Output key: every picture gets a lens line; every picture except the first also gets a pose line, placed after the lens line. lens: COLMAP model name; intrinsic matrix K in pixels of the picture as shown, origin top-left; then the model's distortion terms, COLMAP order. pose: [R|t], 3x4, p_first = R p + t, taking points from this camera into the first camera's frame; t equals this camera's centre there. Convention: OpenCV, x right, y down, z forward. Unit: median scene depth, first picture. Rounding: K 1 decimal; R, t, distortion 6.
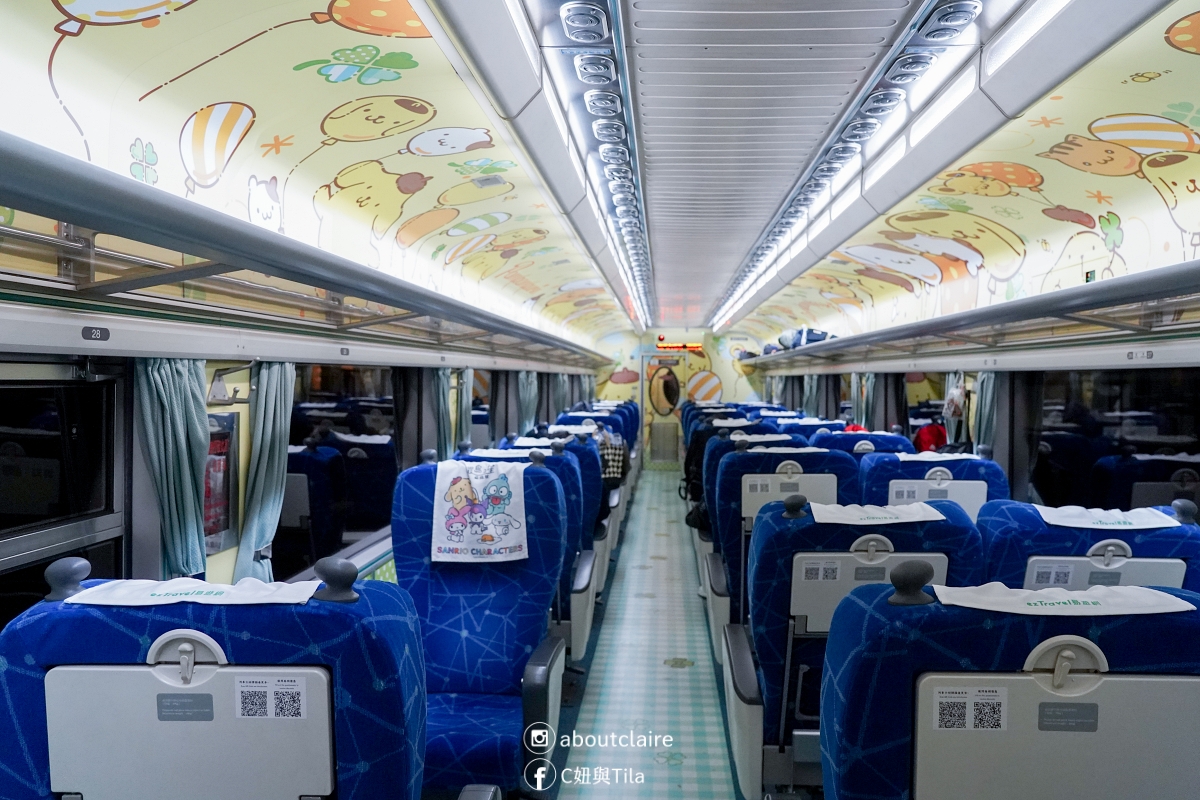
lens RADIAL K [[860.5, 0, 600.0], [0, 860.5, 400.0], [0, 0, 1]] dist [-0.001418, 0.003982]
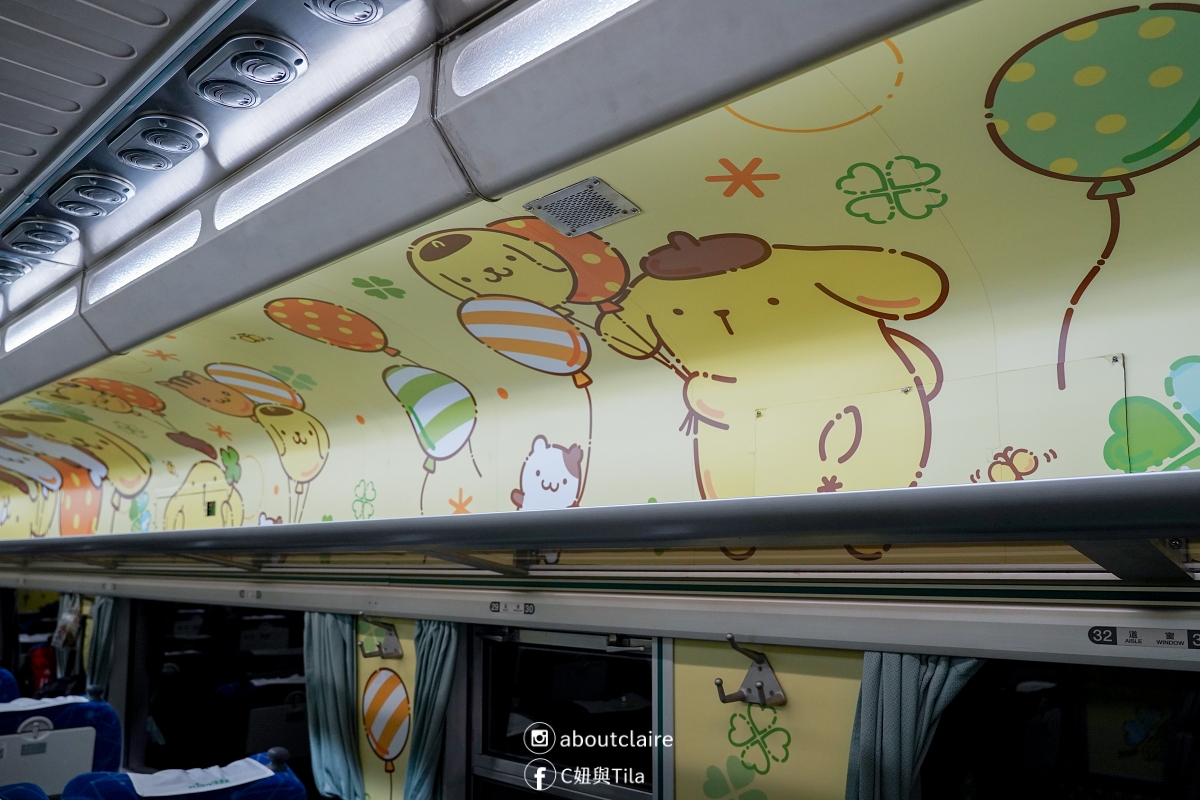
lens RADIAL K [[860.5, 0, 600.0], [0, 860.5, 400.0], [0, 0, 1]] dist [-0.001418, 0.003982]
pose [[0.662558, 0.088043, 0.743819, 0.118704], [0.001385, 0.992922, -0.118761, -0.138000], [-0.749010, 0.079716, 0.657746, 0.019888]]
